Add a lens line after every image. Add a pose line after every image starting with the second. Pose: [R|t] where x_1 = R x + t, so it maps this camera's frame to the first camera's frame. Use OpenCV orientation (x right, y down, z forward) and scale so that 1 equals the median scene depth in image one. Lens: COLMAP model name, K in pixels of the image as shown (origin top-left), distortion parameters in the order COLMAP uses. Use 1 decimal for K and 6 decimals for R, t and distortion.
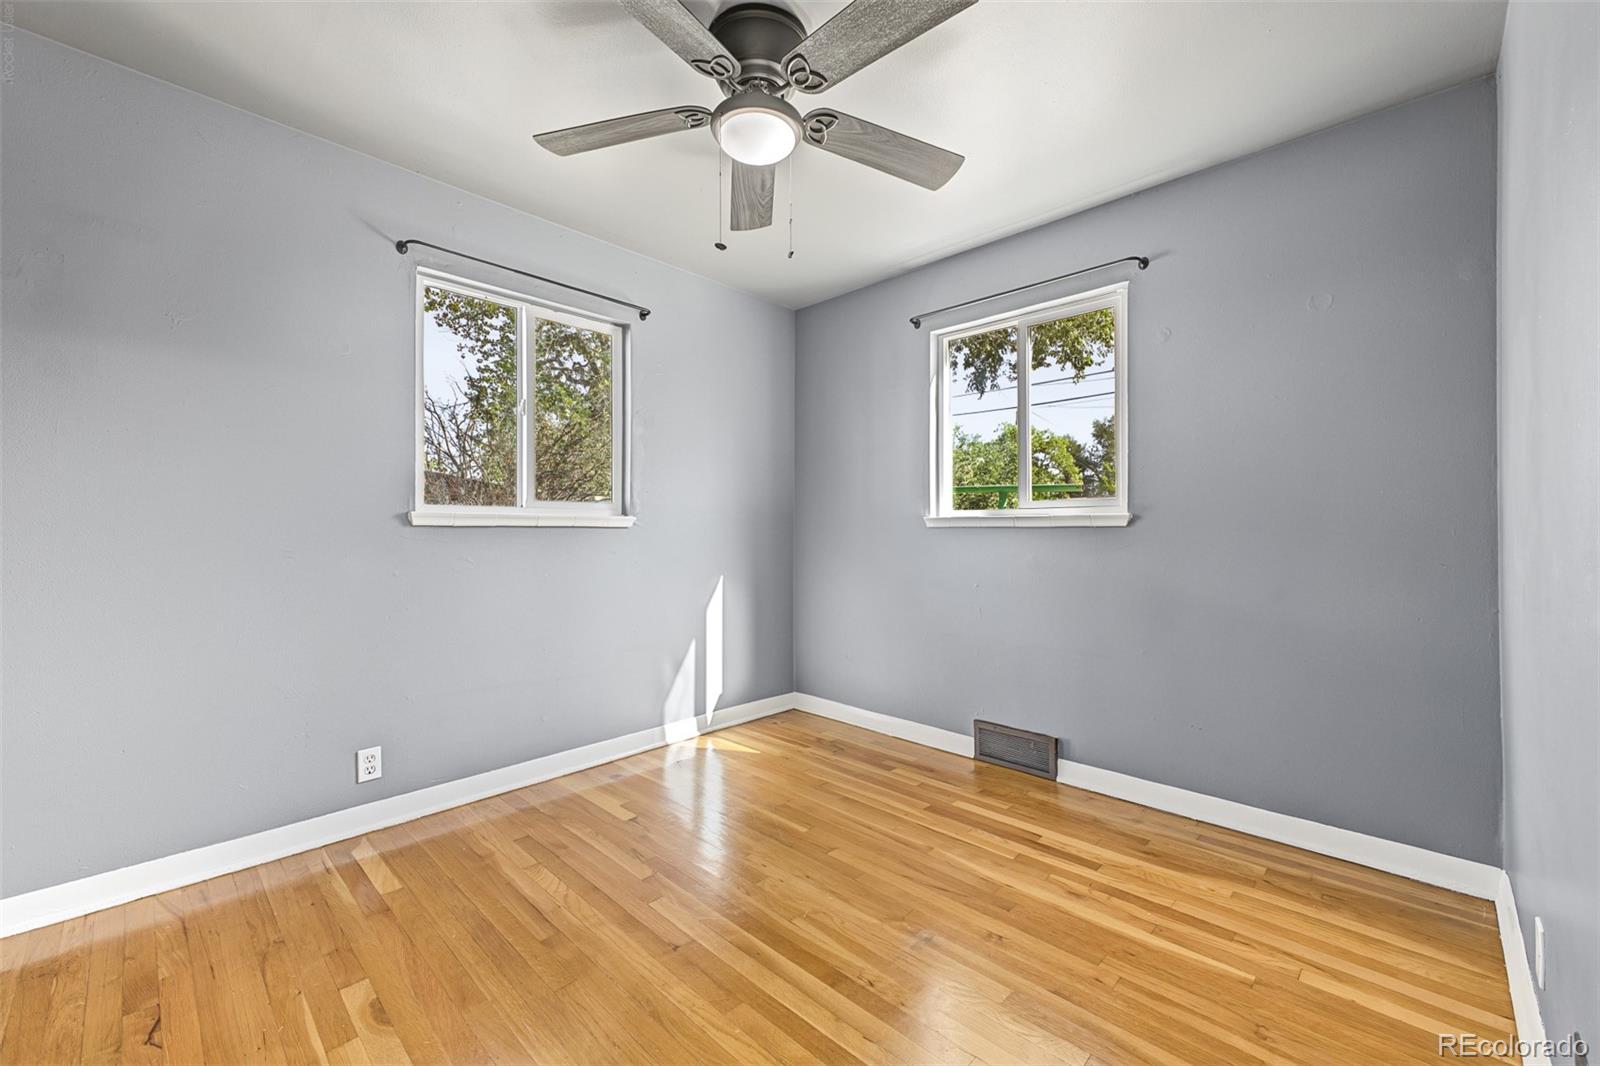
lens RADIAL K [[630.6, 0, 800.3], [0, 630.6, 526.7], [0, 0, 1]] dist [0.022686, -0.007873]
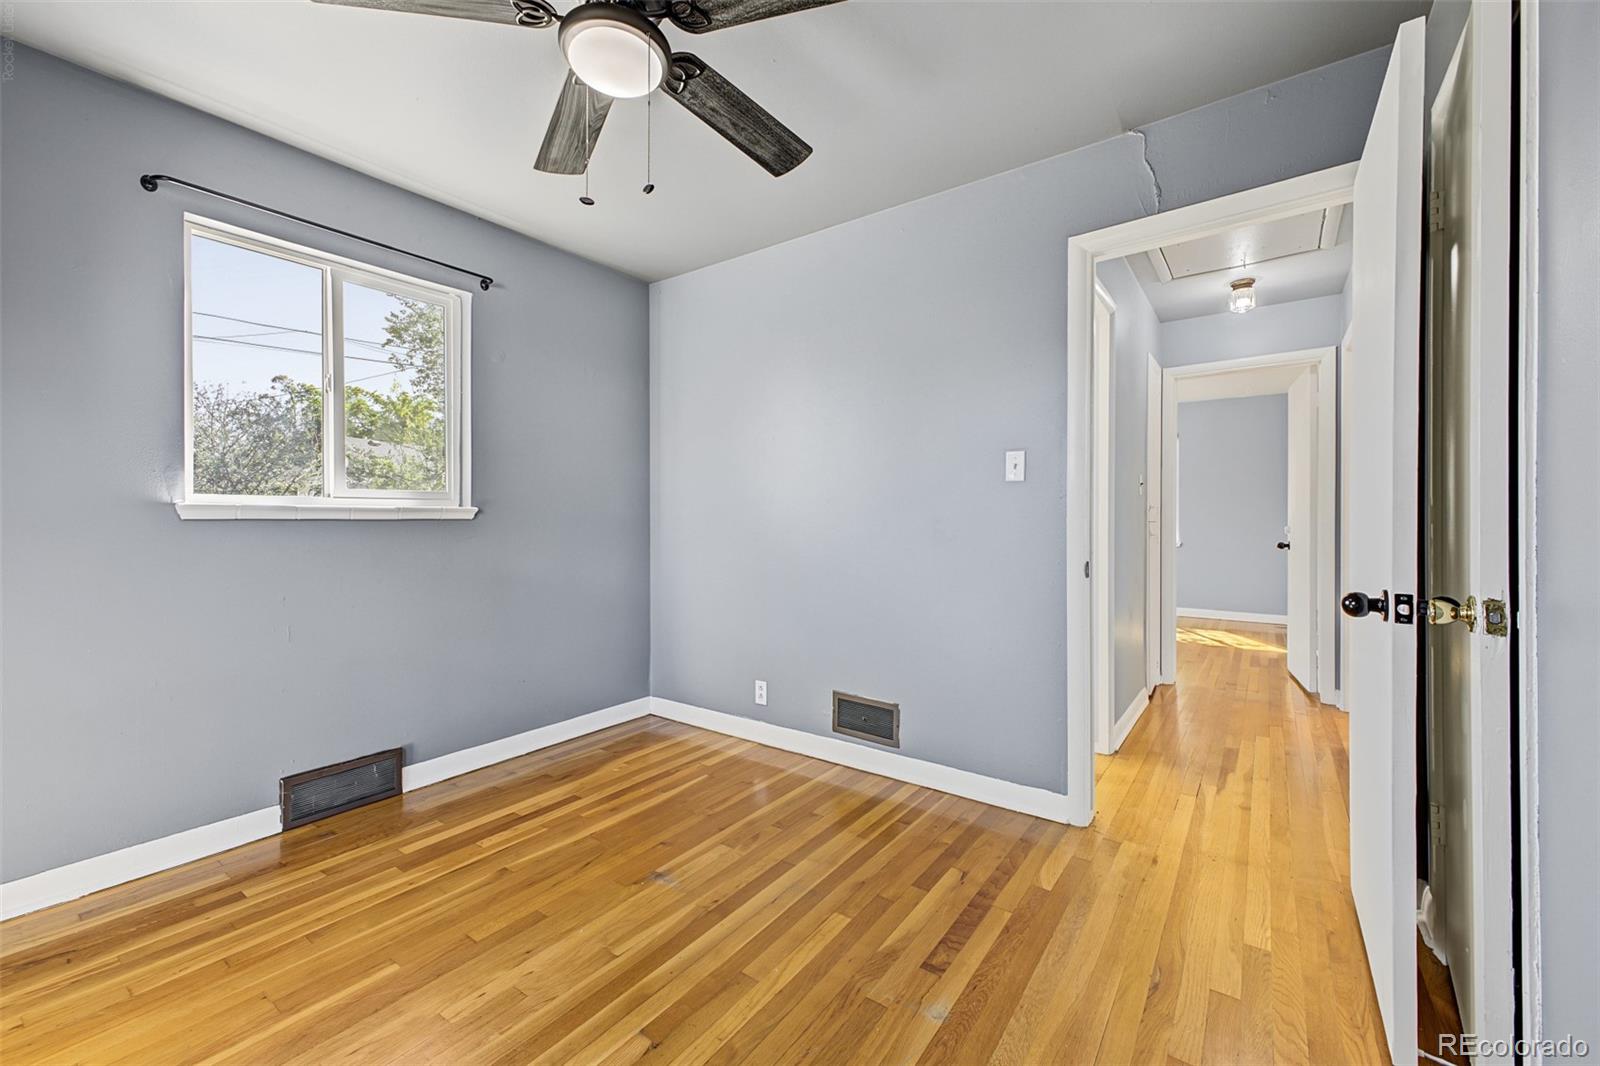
lens RADIAL K [[630.6, 0, 800.3], [0, 630.6, 526.7], [0, 0, 1]] dist [0.022686, -0.007873]
pose [[-0.129944, -0.008941, 0.991481, -0.641505], [-0.007442, 0.999940, 0.008042, -0.002697], [-0.991493, -0.006333, -0.130002, 0.583932]]
